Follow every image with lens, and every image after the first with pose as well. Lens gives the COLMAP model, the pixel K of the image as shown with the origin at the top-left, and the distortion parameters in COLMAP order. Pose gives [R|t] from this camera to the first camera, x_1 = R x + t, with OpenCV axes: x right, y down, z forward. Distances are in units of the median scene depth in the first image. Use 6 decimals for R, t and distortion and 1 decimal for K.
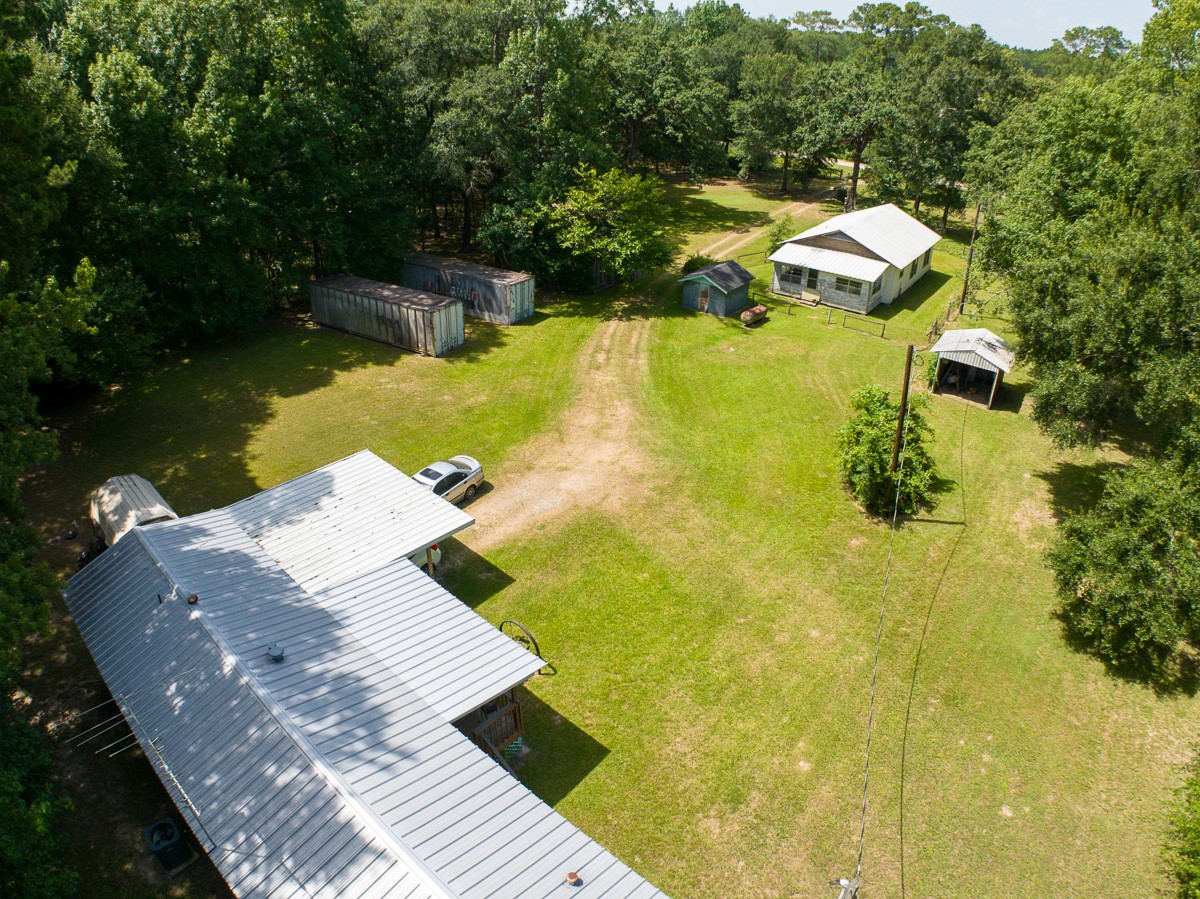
lens RADIAL K [[760.1, 0, 607.8], [0, 760.1, 448.5], [0, 0, 1]] dist [-0.214227, 0.038849]
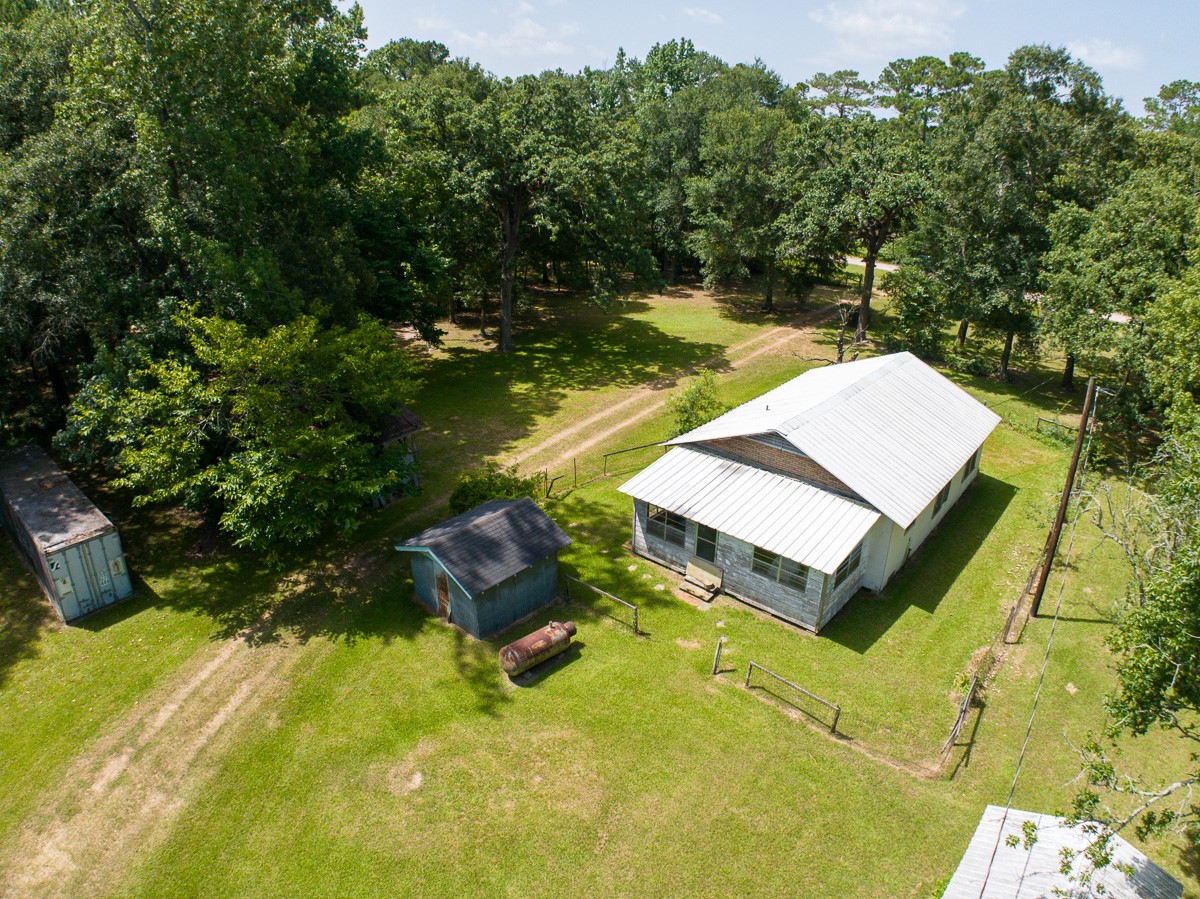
lens RADIAL K [[760.1, 0, 600.7], [0, 760.1, 441.7], [0, 0, 1]] dist [-0.214227, 0.038849]
pose [[0.996313, 0.035645, -0.078038, 0.248873], [-0.044915, 0.991701, -0.120463, -0.233926], [0.073097, 0.123524, 0.989646, 0.532102]]
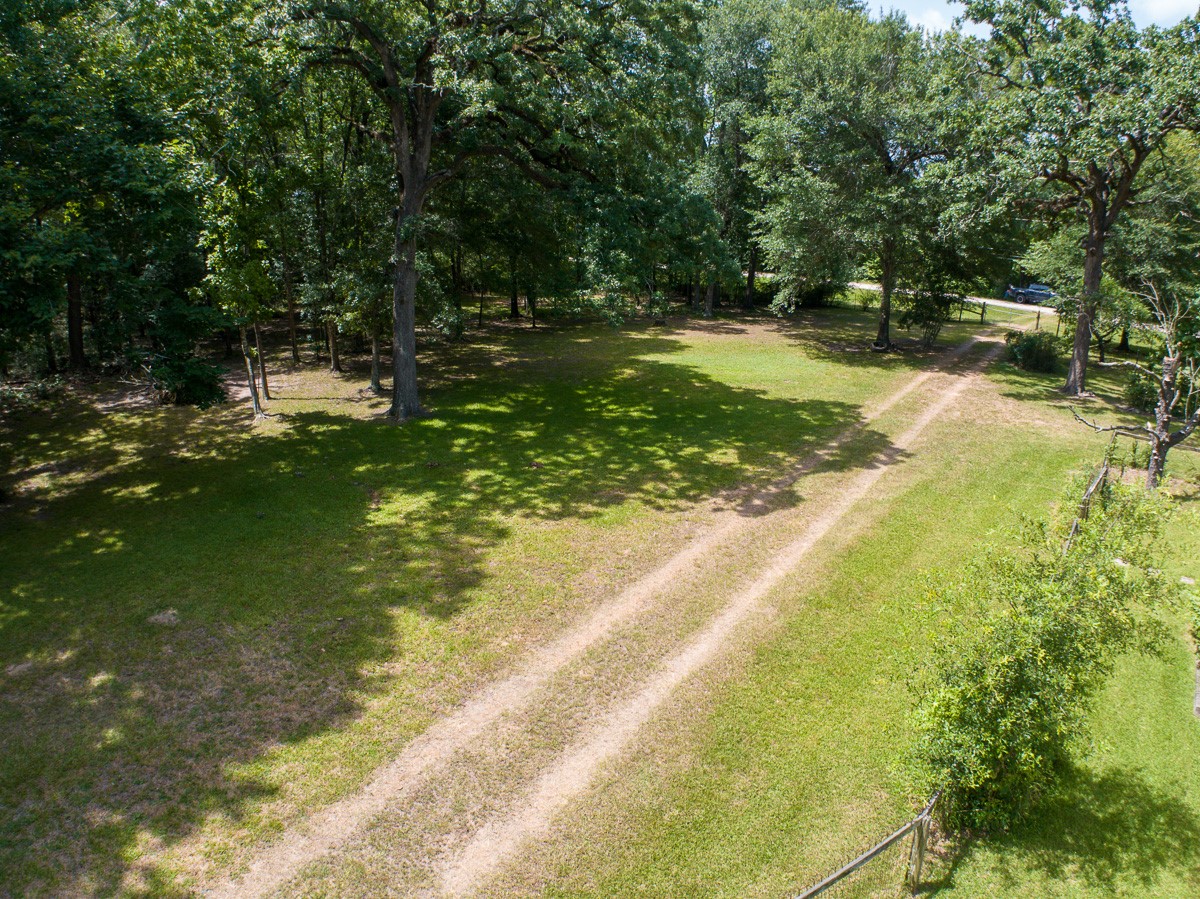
lens RADIAL K [[760.1, 0, 608.8], [0, 760.1, 445.6], [0, 0, 1]] dist [-0.214227, 0.038849]
pose [[0.997634, 0.019393, -0.065954, 0.202405], [-0.033073, 0.976461, -0.213145, -0.355105], [0.060268, 0.214822, 0.974792, 1.050025]]
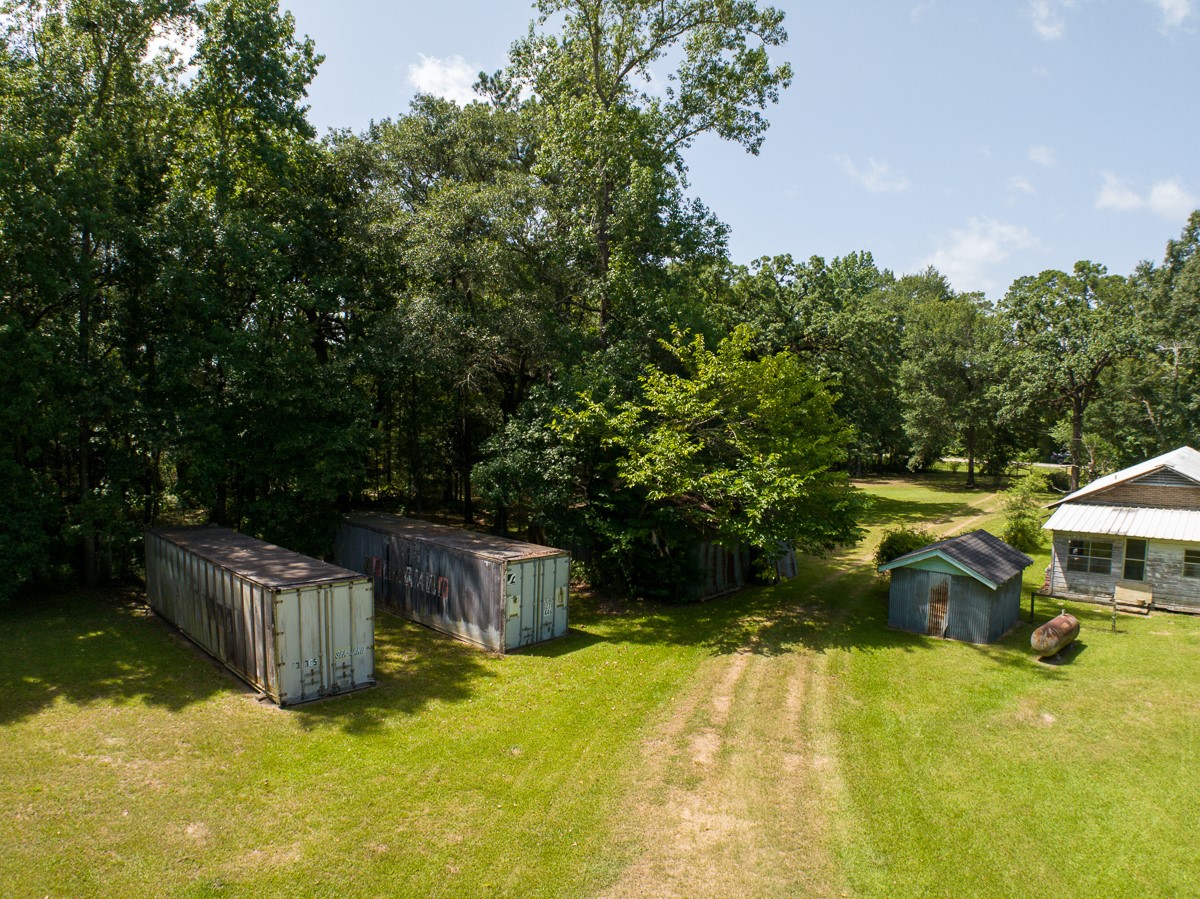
lens RADIAL K [[751.7, 0, 602.8], [0, 751.7, 435.5], [0, 0, 1]] dist [-0.194630, 0.012473]
pose [[0.985392, -0.005857, -0.170203, 0.001982], [-0.073791, 0.886037, -0.457704, -0.077168], [0.153487, 0.463577, 0.872661, 0.532089]]
